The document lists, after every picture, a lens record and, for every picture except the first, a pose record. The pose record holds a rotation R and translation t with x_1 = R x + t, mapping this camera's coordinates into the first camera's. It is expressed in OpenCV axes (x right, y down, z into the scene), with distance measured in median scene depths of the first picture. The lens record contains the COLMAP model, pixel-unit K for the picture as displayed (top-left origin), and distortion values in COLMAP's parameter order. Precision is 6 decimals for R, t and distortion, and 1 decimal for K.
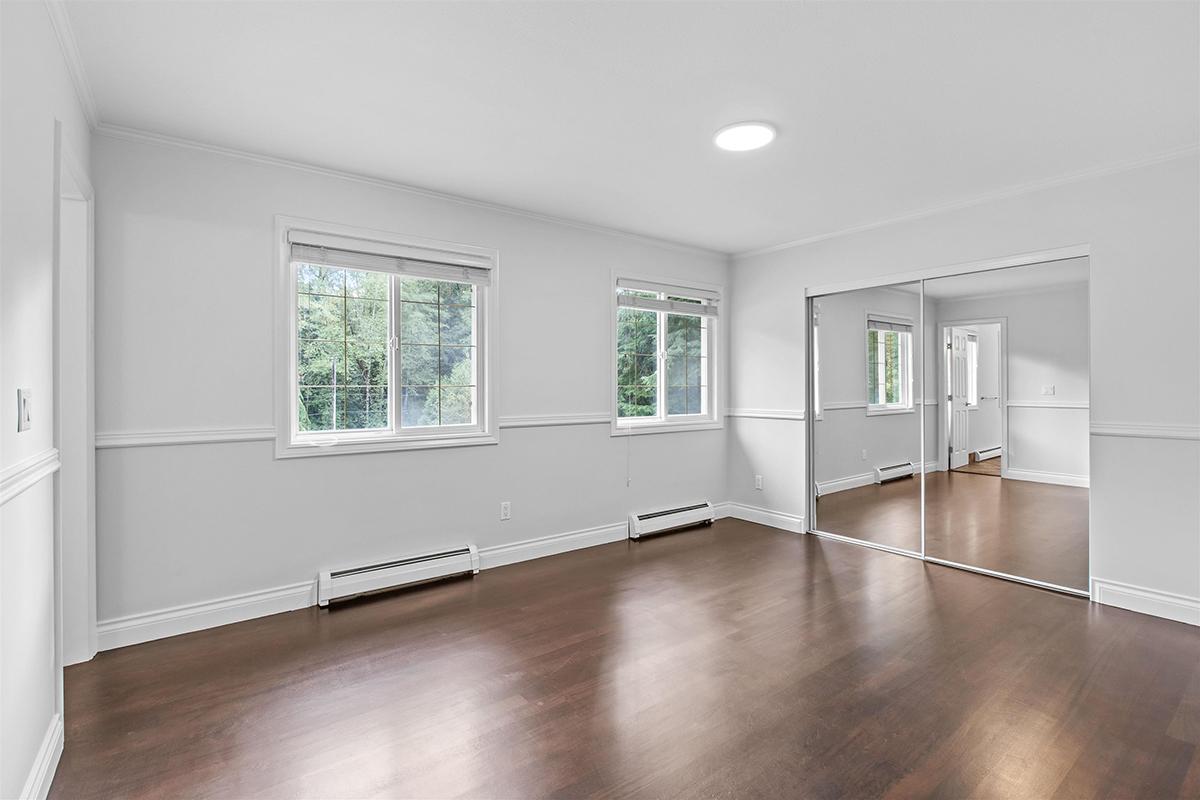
lens RADIAL K [[545.5, 0, 598.4], [0, 545.5, 386.7], [0, 0, 1]] dist [-0.025609, -0.000113]
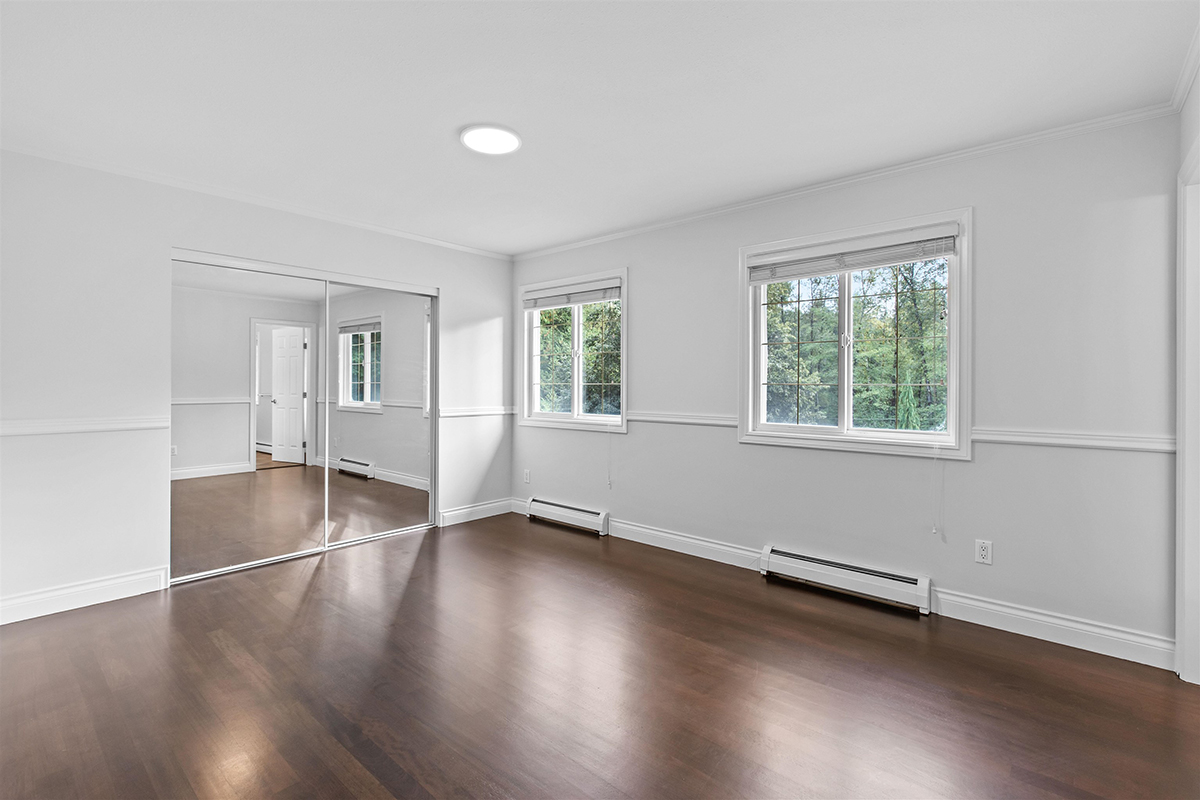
lens RADIAL K [[534.3, 0, 596.5], [0, 534.3, 383.7], [0, 0, 1]] dist [0.001995, 0.000519]
pose [[0.234443, 0.001190, -0.972129, 0.521092], [-0.004090, 0.999992, 0.000238, -0.001592], [0.972121, 0.003921, 0.234445, 0.382887]]
